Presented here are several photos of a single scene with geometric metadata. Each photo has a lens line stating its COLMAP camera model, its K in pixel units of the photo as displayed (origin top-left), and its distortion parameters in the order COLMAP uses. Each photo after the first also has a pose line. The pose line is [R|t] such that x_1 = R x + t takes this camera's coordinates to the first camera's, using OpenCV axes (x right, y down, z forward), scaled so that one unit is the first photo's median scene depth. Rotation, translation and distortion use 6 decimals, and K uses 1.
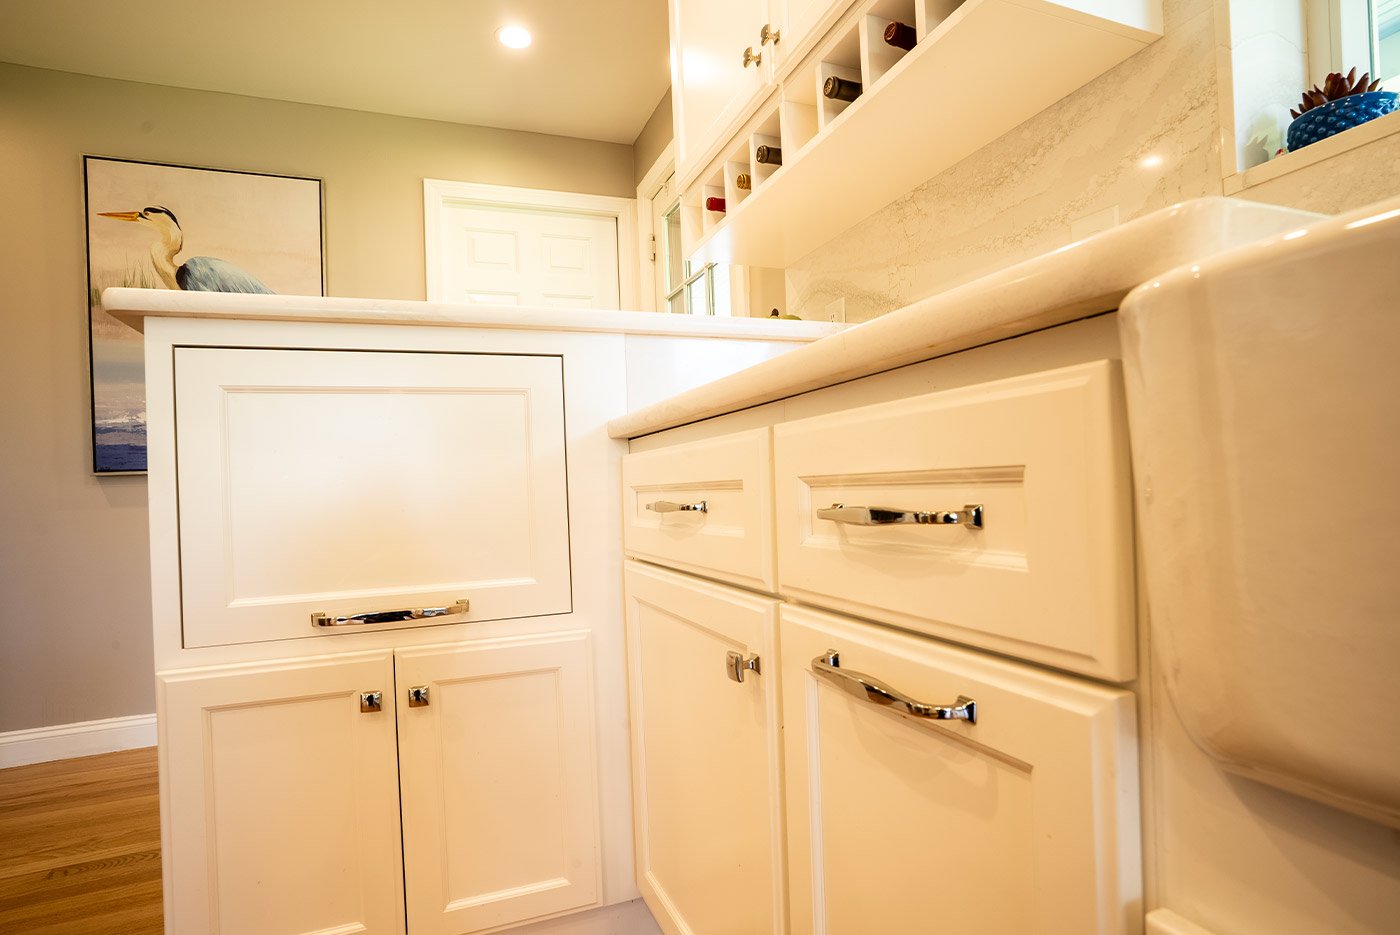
lens RADIAL K [[706.3, 0, 700.9], [0, 706.3, 476.1], [0, 0, 1]] dist [-0.015042, 0.000676]
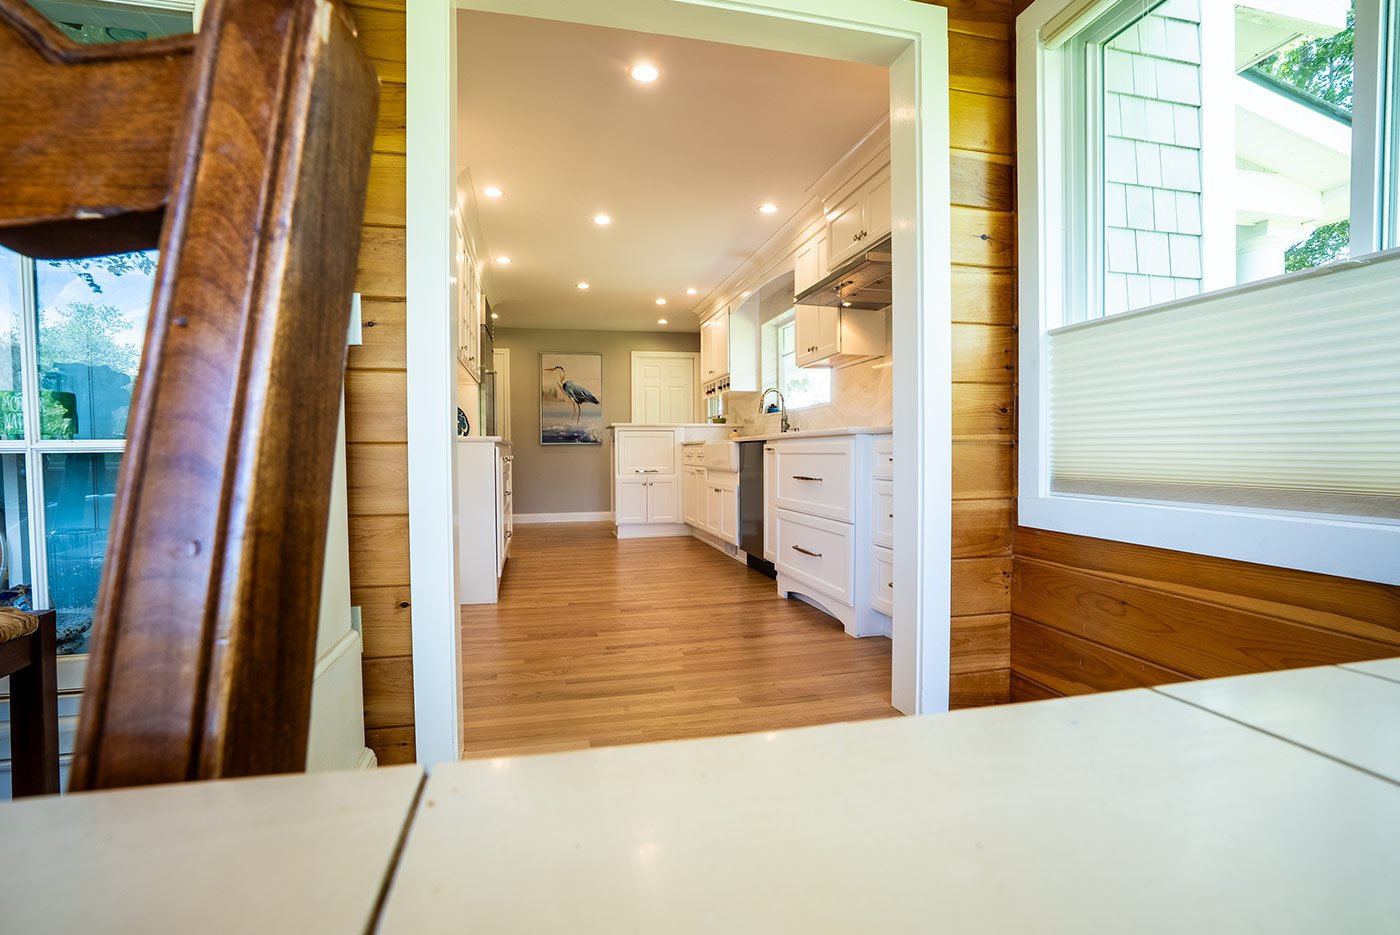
lens RADIAL K [[646.0, 0, 683.1], [0, 646.0, 464.6], [0, 0, 1]] dist [-0.001859, 0.008135]
pose [[0.984496, 0.037713, -0.171303, 0.393303], [-0.031393, 0.998728, 0.039456, -0.048751], [0.172573, -0.033466, 0.984428, -2.071894]]
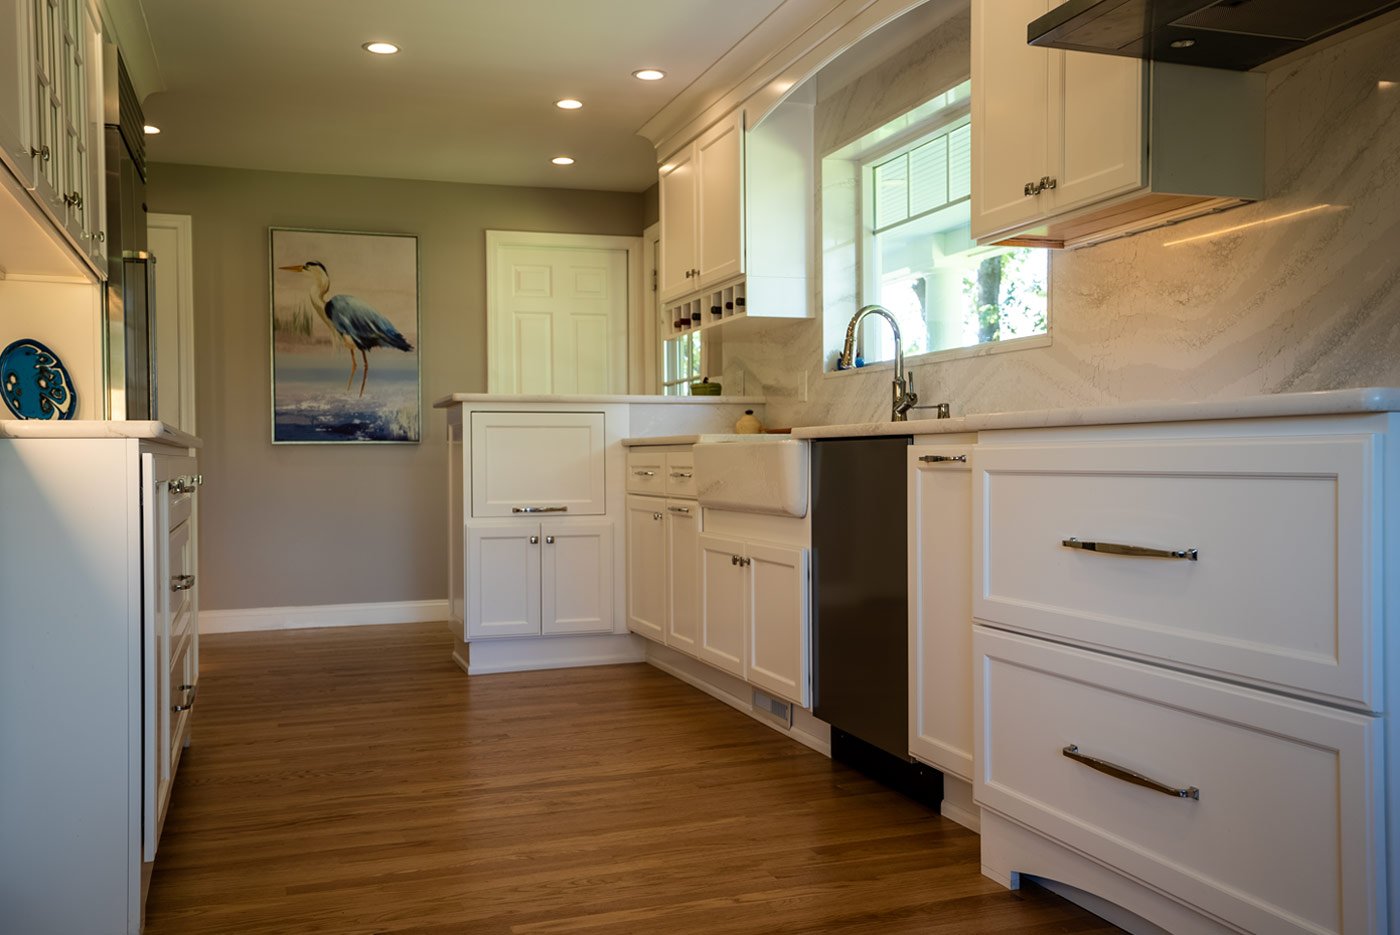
lens RADIAL K [[1234.8, 0, 673.9], [0, 1234.8, 466.9], [0, 0, 1]] dist [0.097179, 0.024340]
pose [[0.997010, 0.033425, -0.069674, 0.171171], [-0.031863, 0.999218, 0.023406, -0.041407], [0.070402, -0.021116, 0.997295, -1.586679]]
